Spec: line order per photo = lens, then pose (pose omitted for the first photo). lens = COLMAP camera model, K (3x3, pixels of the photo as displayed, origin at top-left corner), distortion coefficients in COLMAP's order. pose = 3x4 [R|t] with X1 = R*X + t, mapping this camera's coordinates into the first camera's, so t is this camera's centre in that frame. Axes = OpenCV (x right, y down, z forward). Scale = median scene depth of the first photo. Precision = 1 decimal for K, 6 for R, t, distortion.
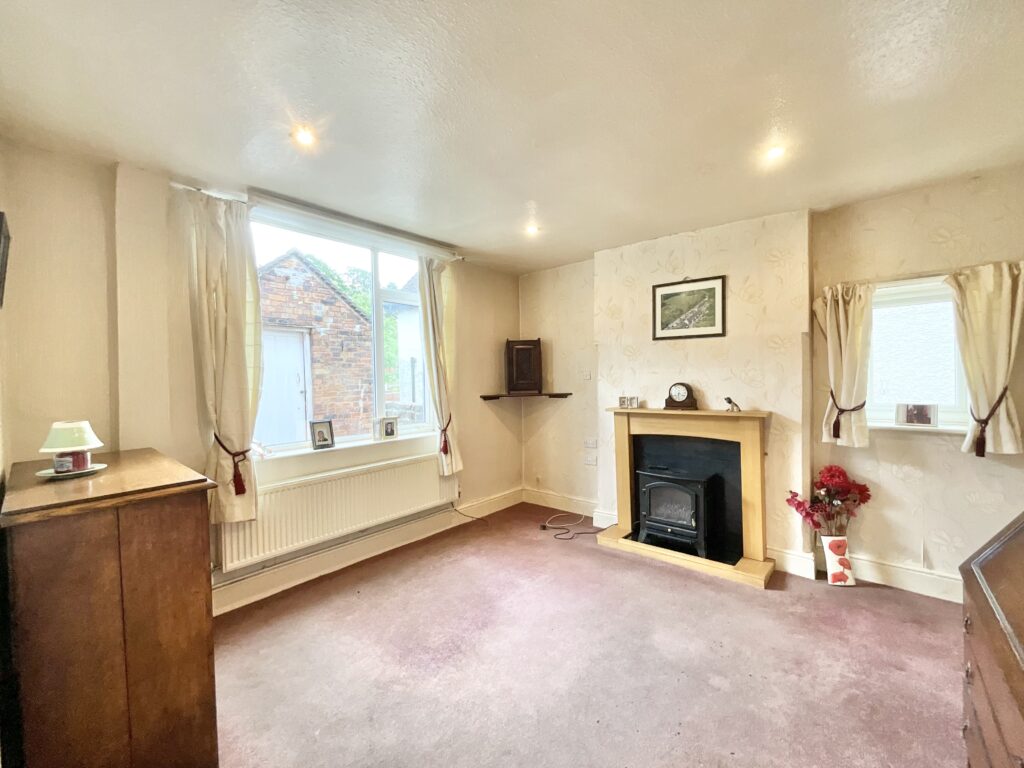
lens RADIAL K [[422.7, 0, 510.4], [0, 422.7, 386.2], [0, 0, 1]] dist [-0.002847, -0.000917]
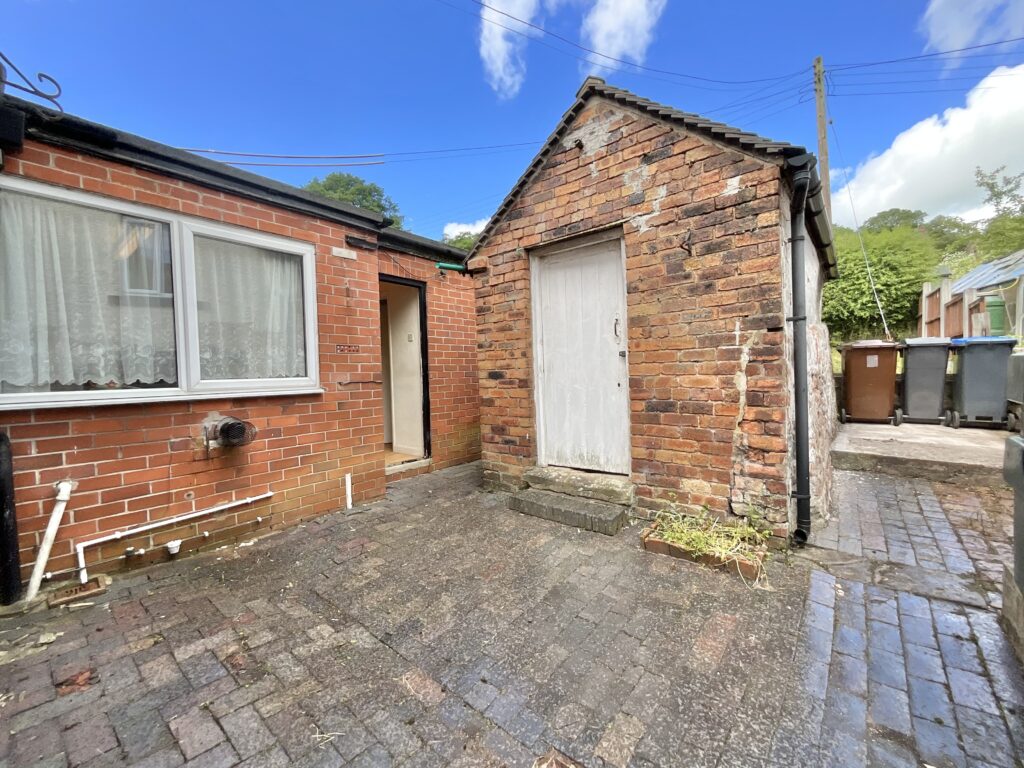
lens RADIAL K [[422.7, 0, 513.2], [0, 422.7, 383.7], [0, 0, 1]] dist [-0.002847, -0.000917]
pose [[0.024090, 0.046307, -0.998637, 0.024959], [0.006647, 0.998897, 0.046480, 0.021578], [0.999688, -0.007758, 0.023756, 0.725711]]
